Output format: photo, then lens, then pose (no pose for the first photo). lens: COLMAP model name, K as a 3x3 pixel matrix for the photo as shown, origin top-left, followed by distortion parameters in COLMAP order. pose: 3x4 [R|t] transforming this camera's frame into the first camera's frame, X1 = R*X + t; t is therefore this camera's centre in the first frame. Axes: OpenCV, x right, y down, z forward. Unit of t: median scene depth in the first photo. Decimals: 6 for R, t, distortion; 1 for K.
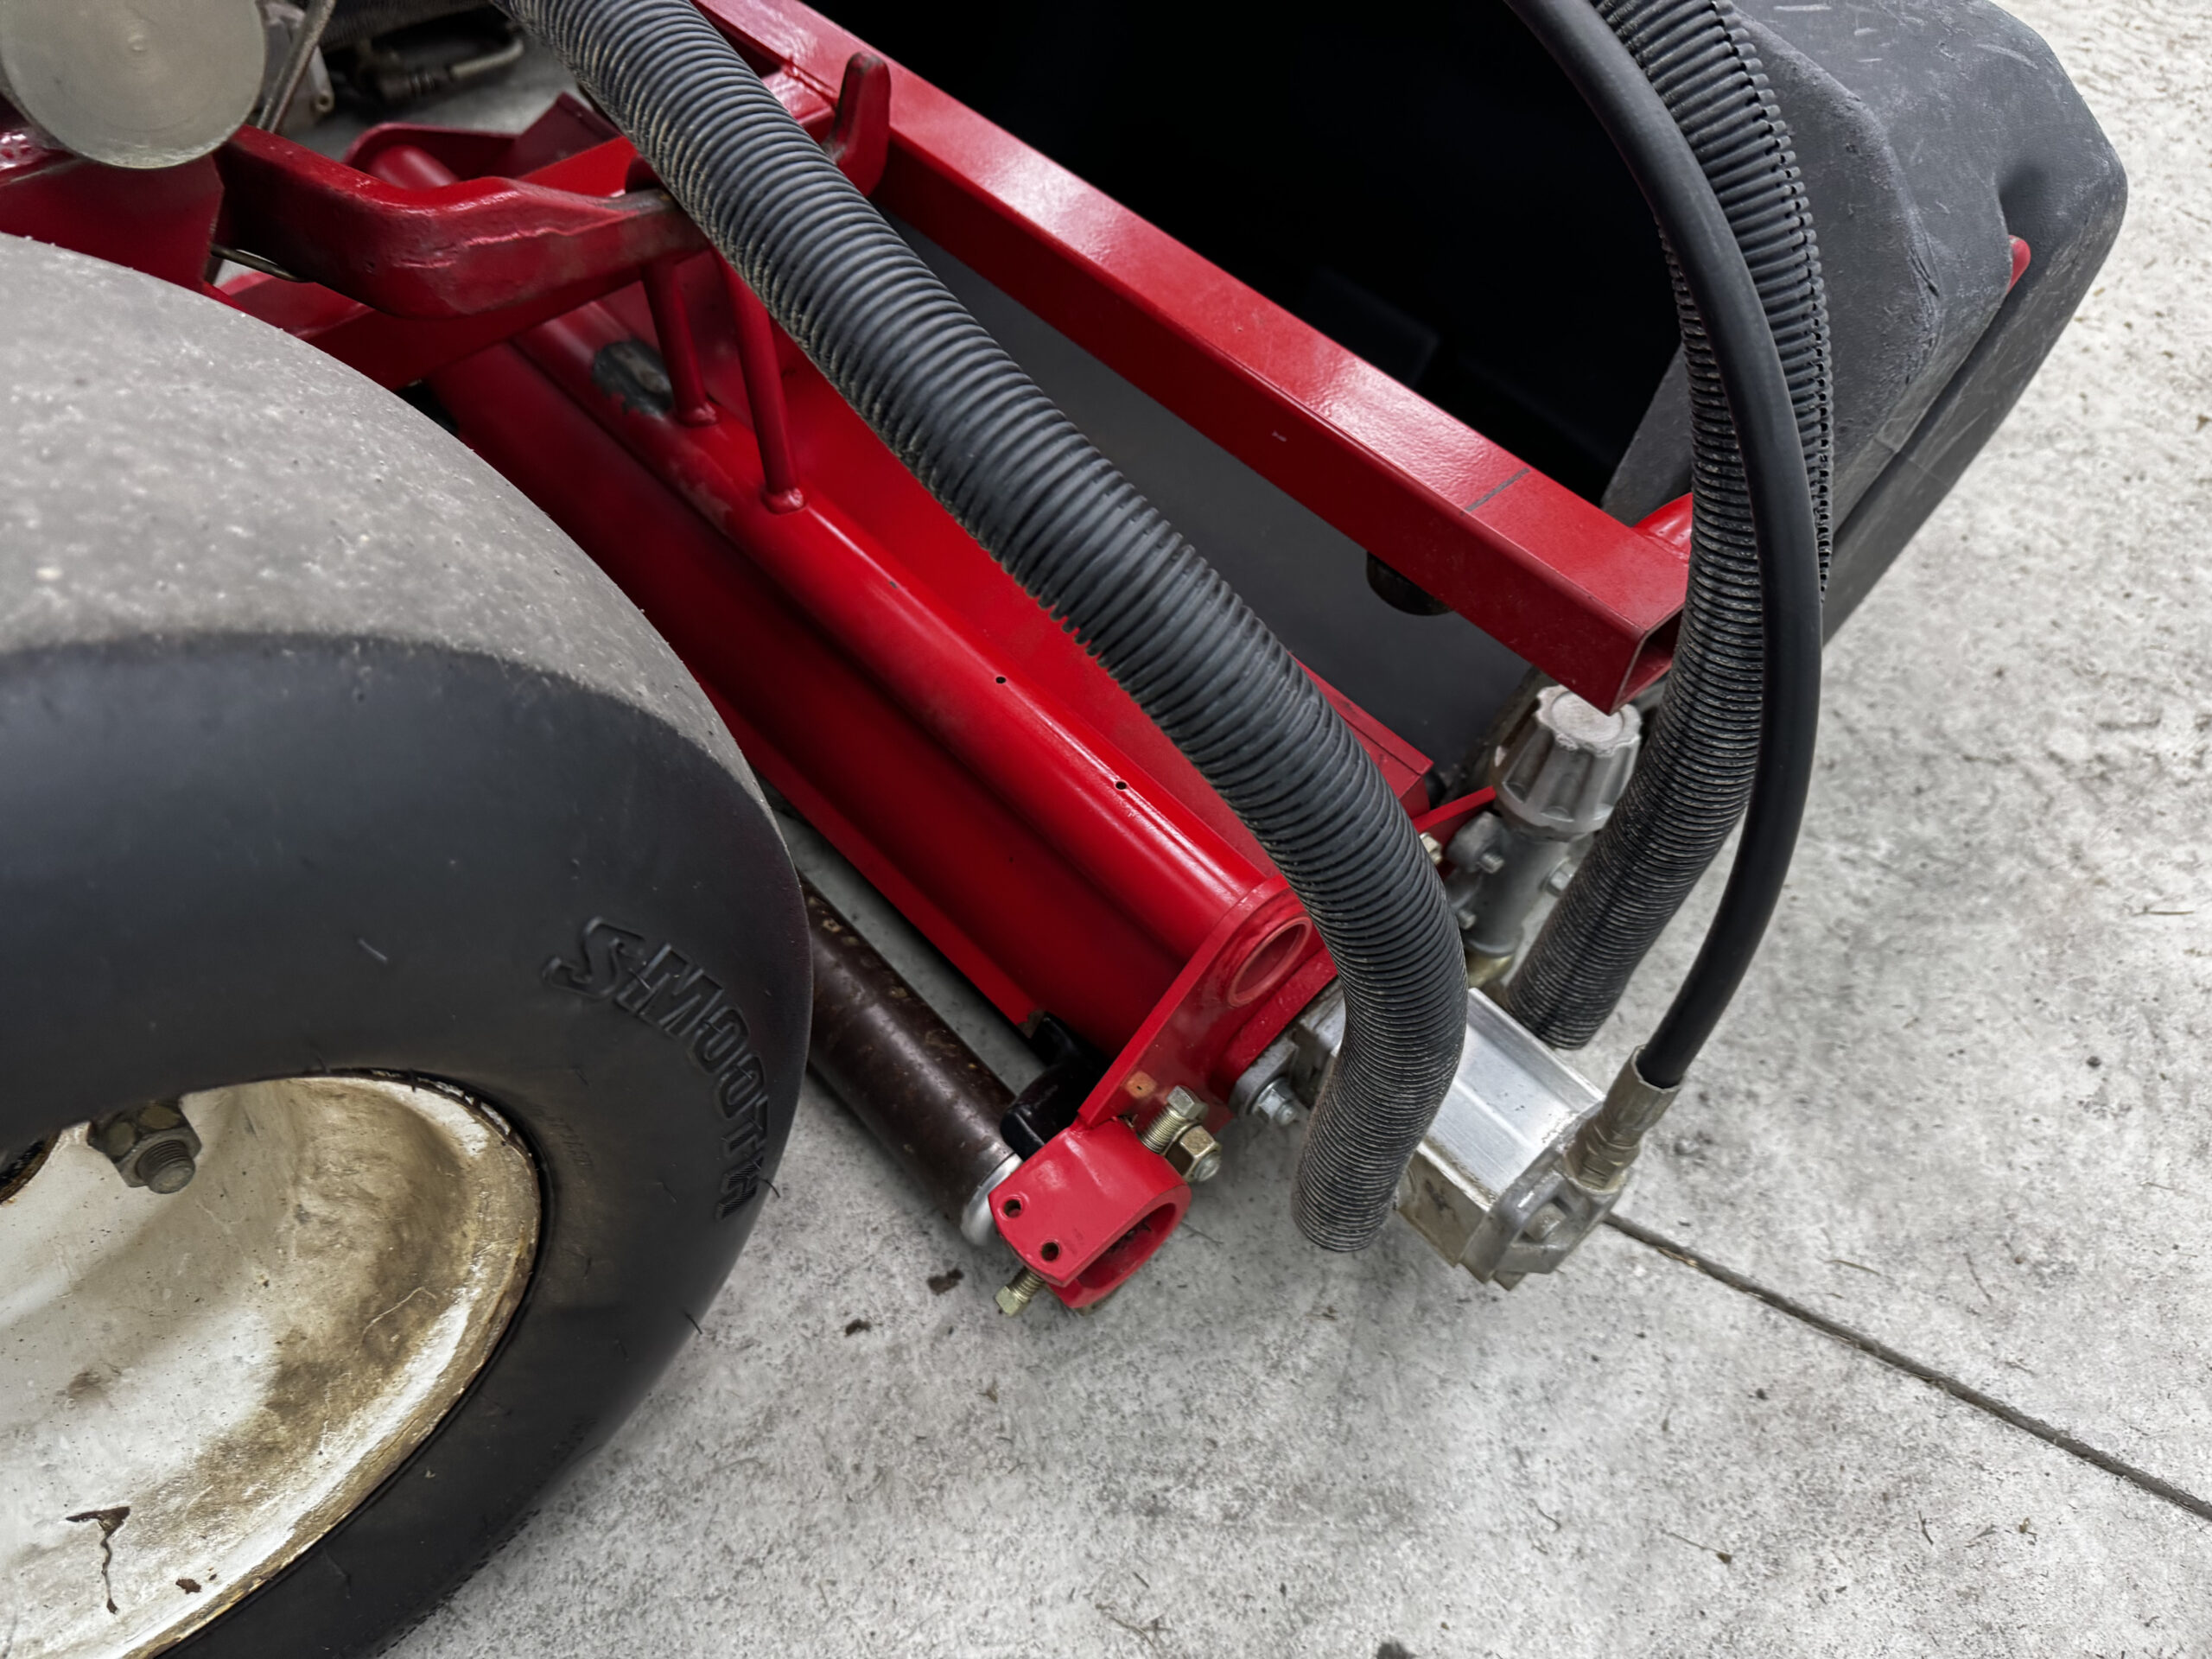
lens RADIAL K [[1599.5, 0, 1062.5], [0, 1599.5, 826.0], [0, 0, 1]] dist [-0.003964, -0.037159]
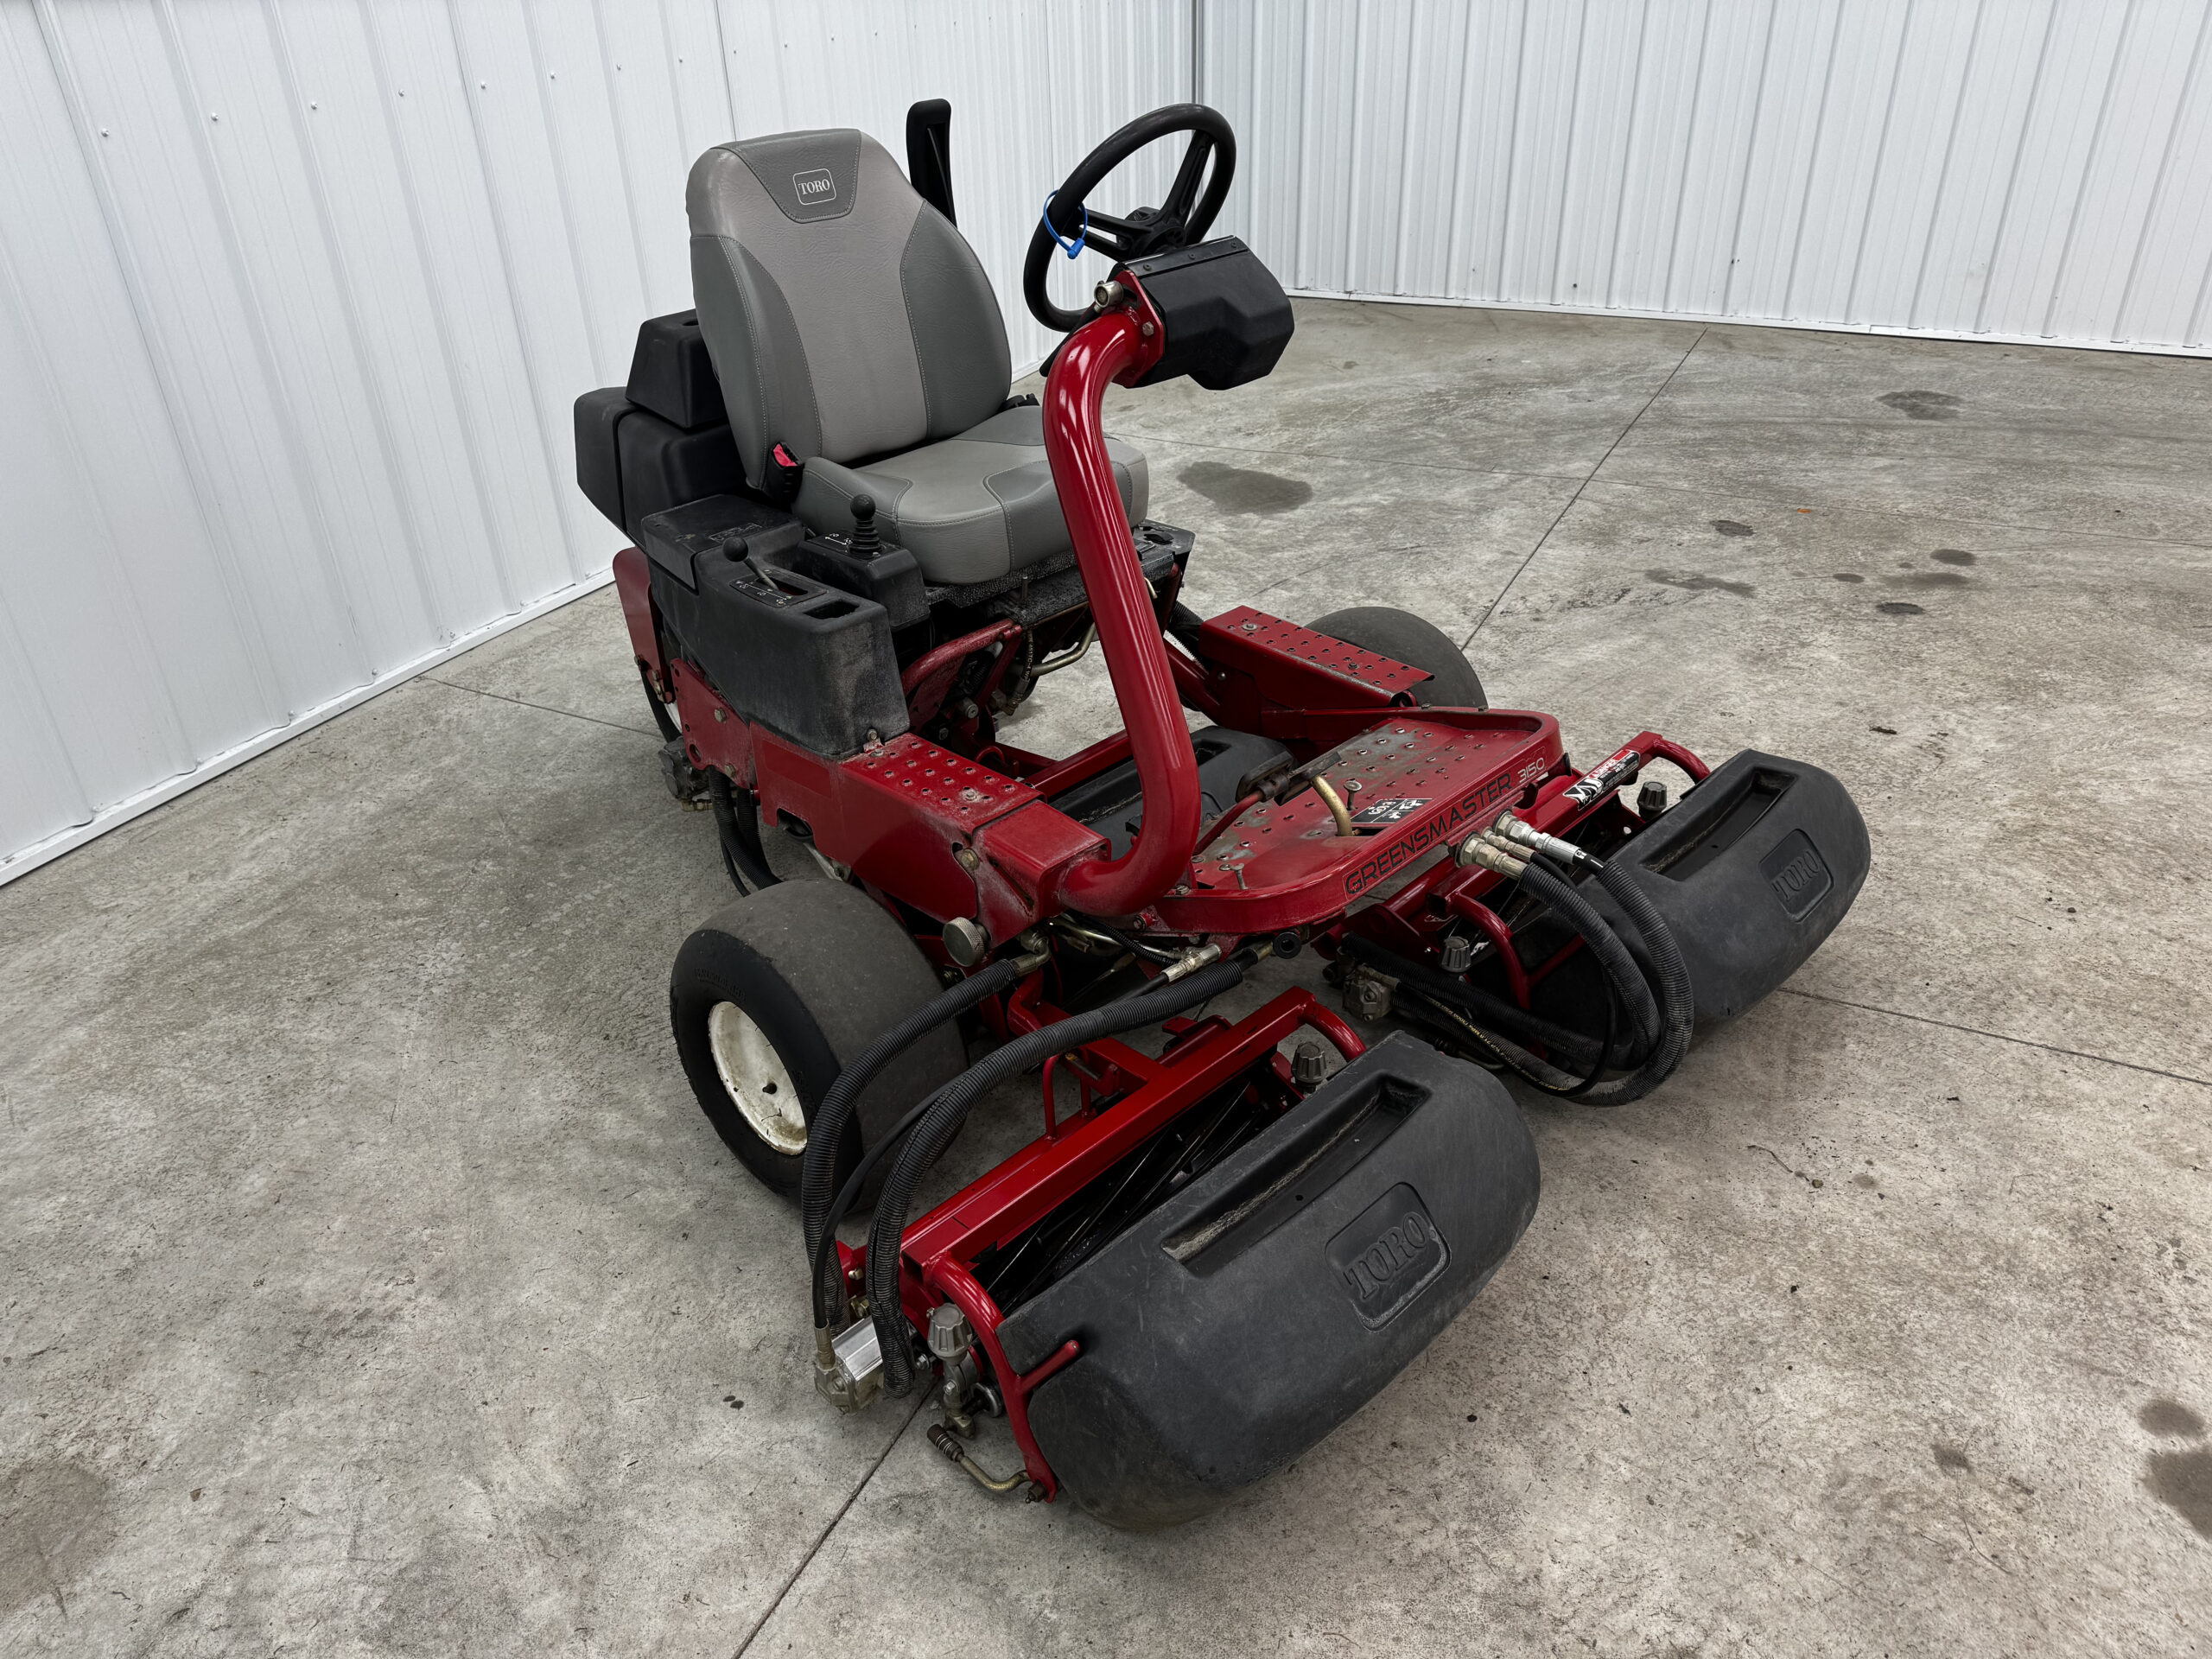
lens RADIAL K [[1569.3, 0, 1106.0], [0, 1569.3, 829.5], [0, 0, 1]] dist [0.015314, -0.016914]
pose [[0.050830, 0.454107, -0.889496, 2.432010], [-0.755220, 0.600267, 0.263293, -1.549755], [0.653498, 0.658382, 0.373462, -0.517945]]
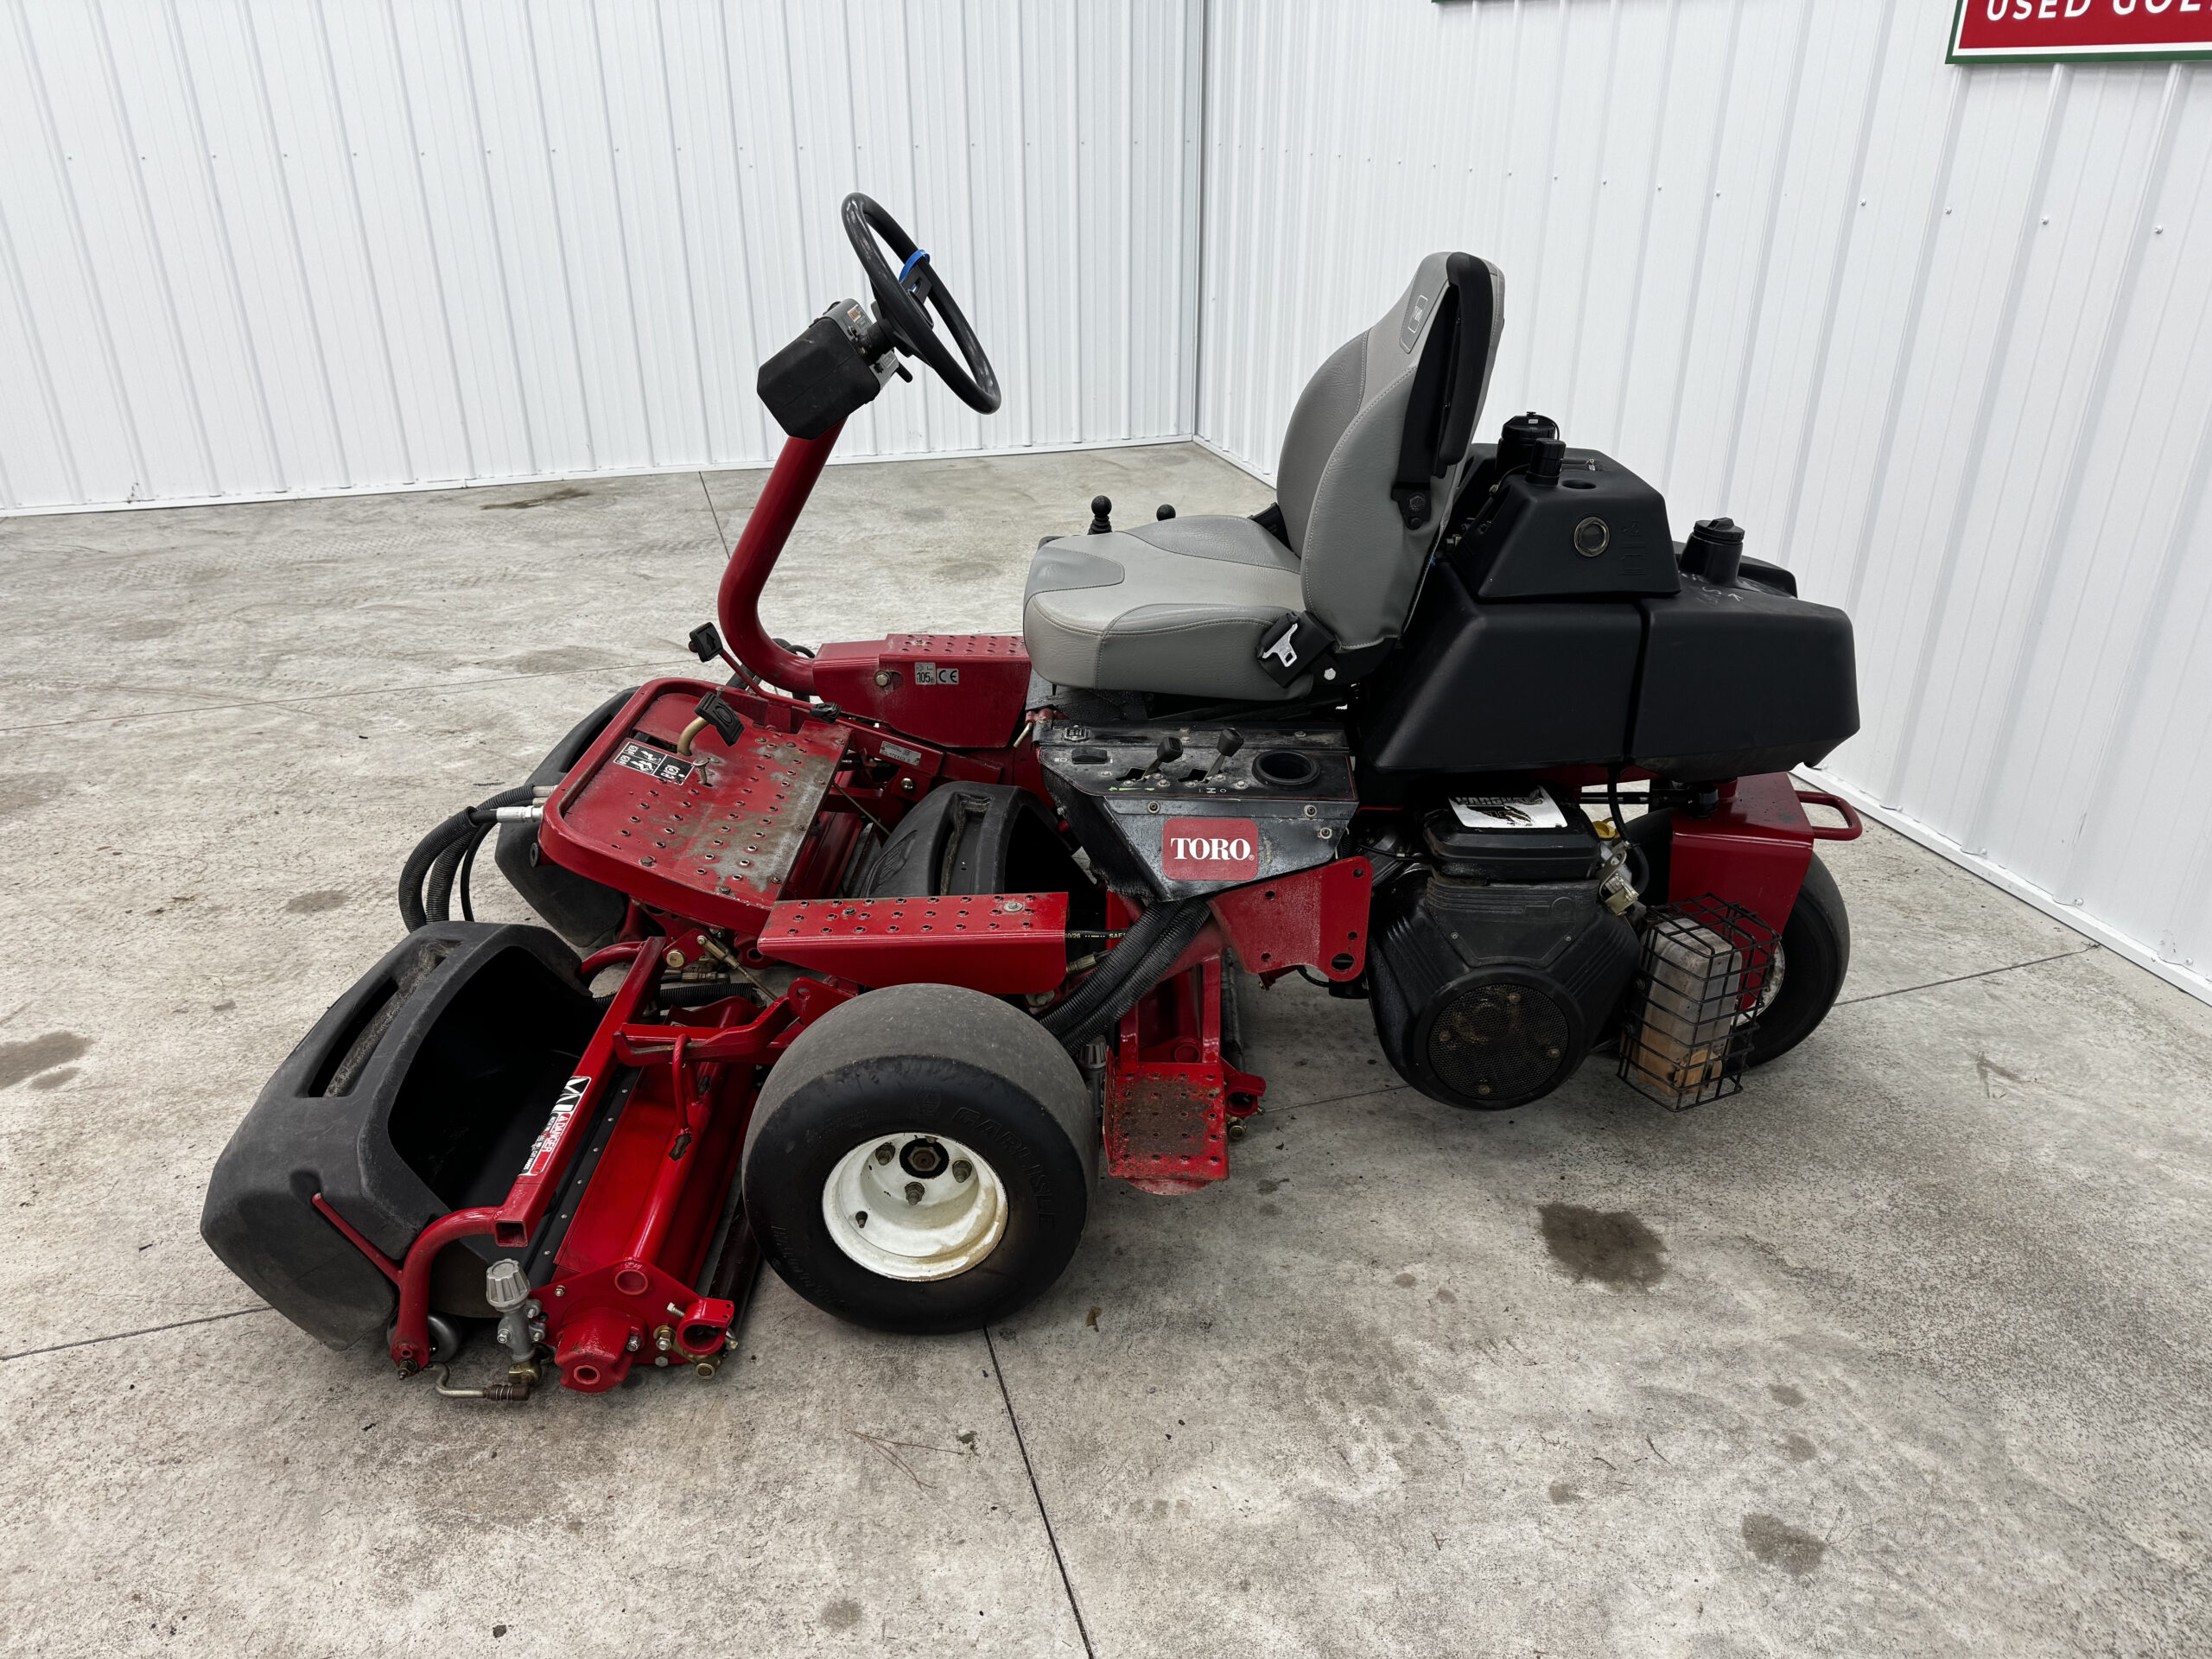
lens RADIAL K [[1548.4, 0, 1101.1], [0, 1548.4, 829.5], [0, 0, 1]] dist [0.024876, -0.029317]
pose [[-0.723952, -0.340456, 0.599986, -3.839686], [0.513699, 0.314451, 0.798269, -3.695179], [-0.460441, 0.886121, -0.052755, 0.946335]]
